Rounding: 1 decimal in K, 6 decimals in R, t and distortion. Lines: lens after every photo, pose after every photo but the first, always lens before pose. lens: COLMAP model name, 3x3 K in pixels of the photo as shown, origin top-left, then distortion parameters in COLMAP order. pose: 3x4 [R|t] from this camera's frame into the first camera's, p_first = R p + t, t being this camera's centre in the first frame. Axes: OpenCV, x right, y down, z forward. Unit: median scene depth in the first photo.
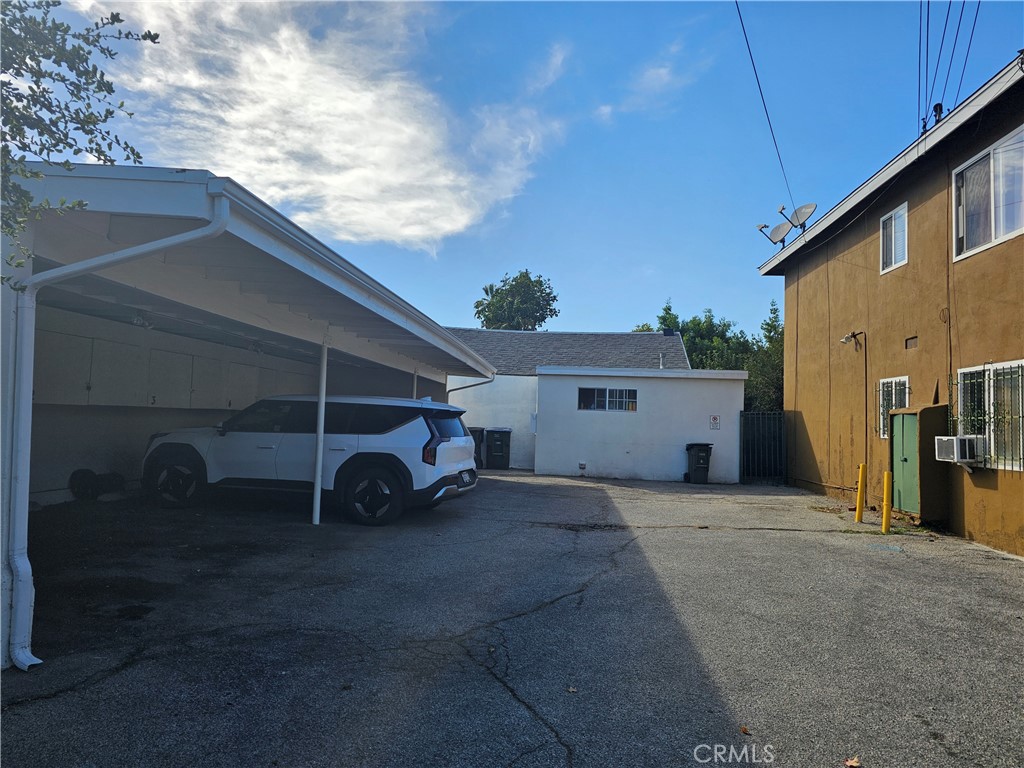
lens RADIAL K [[677.7, 0, 508.2], [0, 677.7, 379.6], [0, 0, 1]] dist [0.003517, -0.002820]
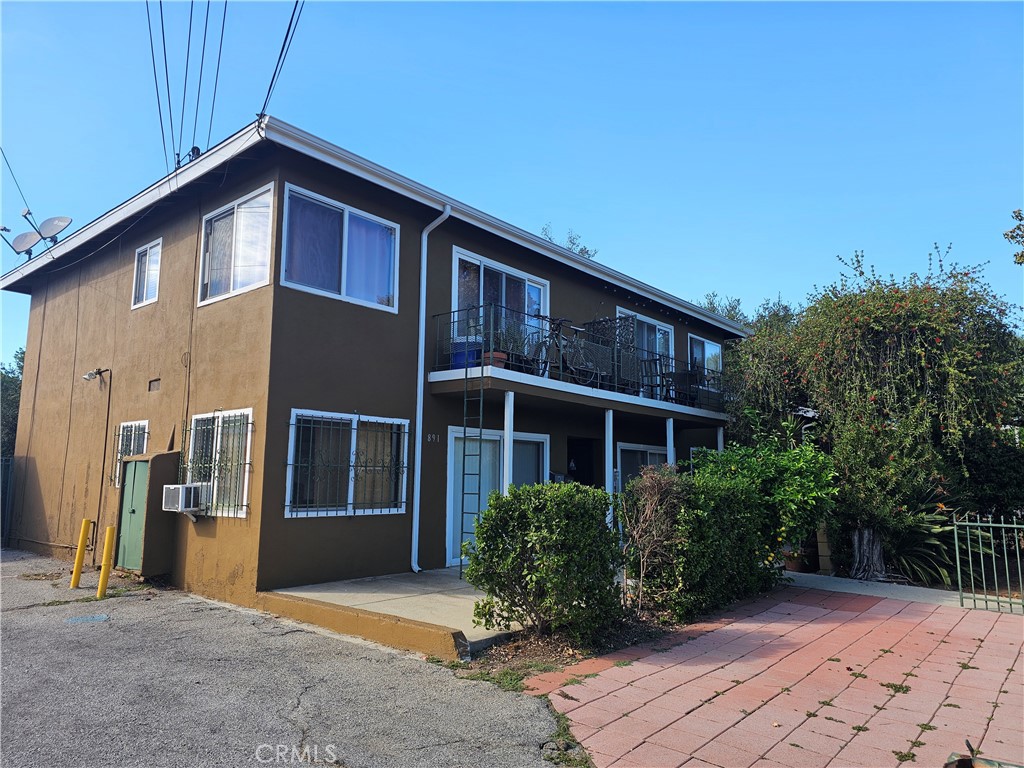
lens RADIAL K [[677.7, 0, 512.8], [0, 677.7, 382.4], [0, 0, 1]] dist [0.003517, -0.002820]
pose [[0.560186, 0.090882, 0.823367, 0.106904], [-0.040524, 0.995780, -0.082342, -0.000330], [-0.827375, 0.012761, 0.561504, 0.063015]]
